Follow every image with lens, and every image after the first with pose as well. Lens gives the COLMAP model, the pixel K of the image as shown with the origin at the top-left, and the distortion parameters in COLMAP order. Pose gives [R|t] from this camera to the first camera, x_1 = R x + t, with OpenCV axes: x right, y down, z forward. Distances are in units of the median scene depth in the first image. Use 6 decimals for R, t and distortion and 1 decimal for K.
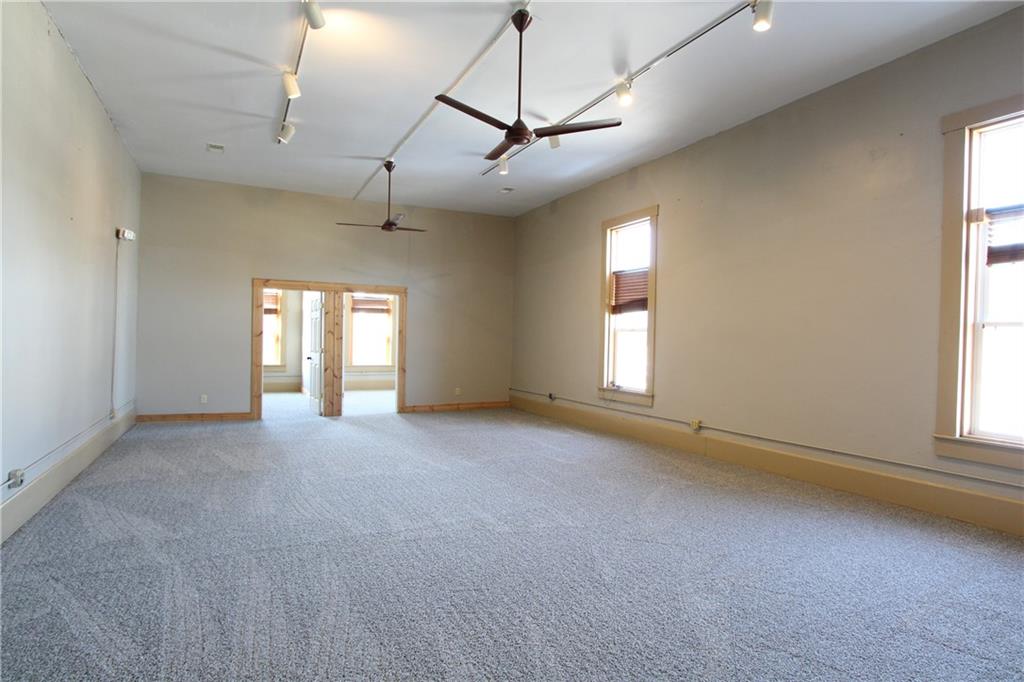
lens RADIAL K [[557.2, 0, 512.0], [0, 557.2, 341.0], [0, 0, 1]] dist [-0.003546, -0.000216]
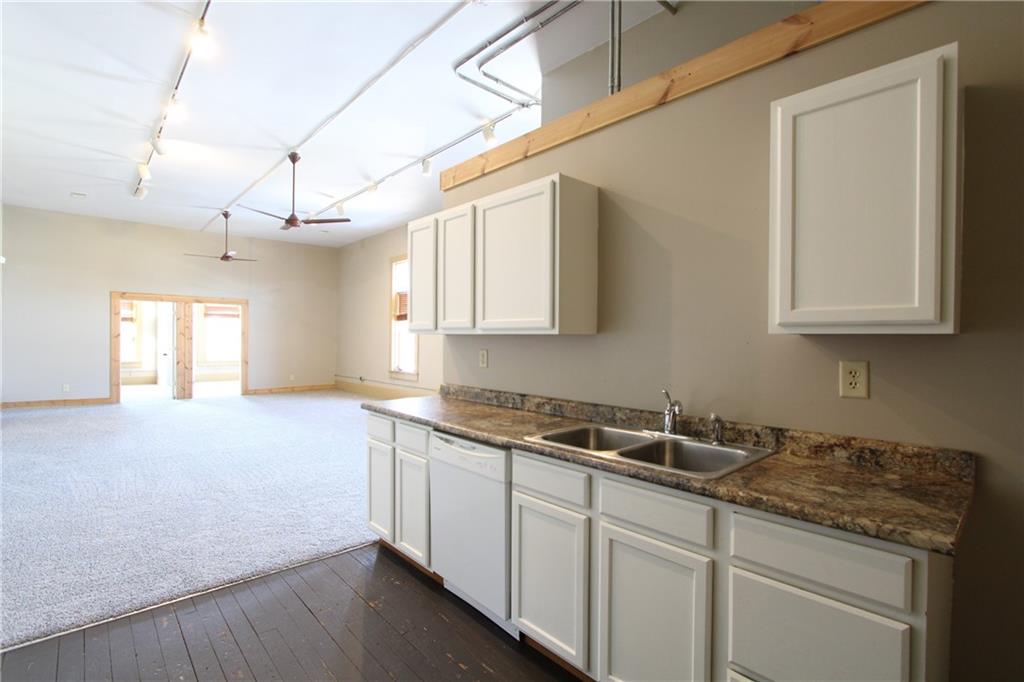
lens RADIAL K [[473.5, 0, 513.6], [0, 473.5, 343.0], [0, 0, 1]] dist [-0.016914, 0.000610]
pose [[0.959617, -0.009436, 0.281150, 0.112589], [0.007600, 0.999942, 0.007623, 0.003178], [-0.281205, -0.005178, 0.959634, -0.275921]]
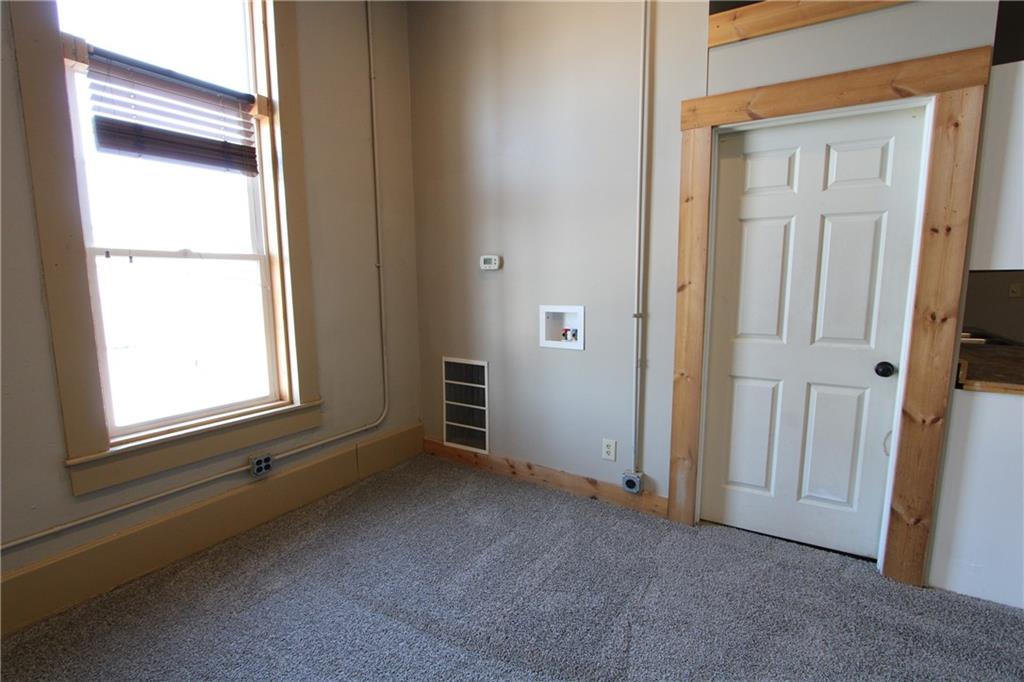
lens RADIAL K [[473.5, 0, 513.6], [0, 473.5, 343.0], [0, 0, 1]] dist [-0.016914, 0.000610]
pose [[-0.501160, -0.136408, 0.854536, 0.090452], [0.001797, 0.987332, 0.158660, -0.005818], [-0.865353, 0.081050, -0.494566, 0.412195]]
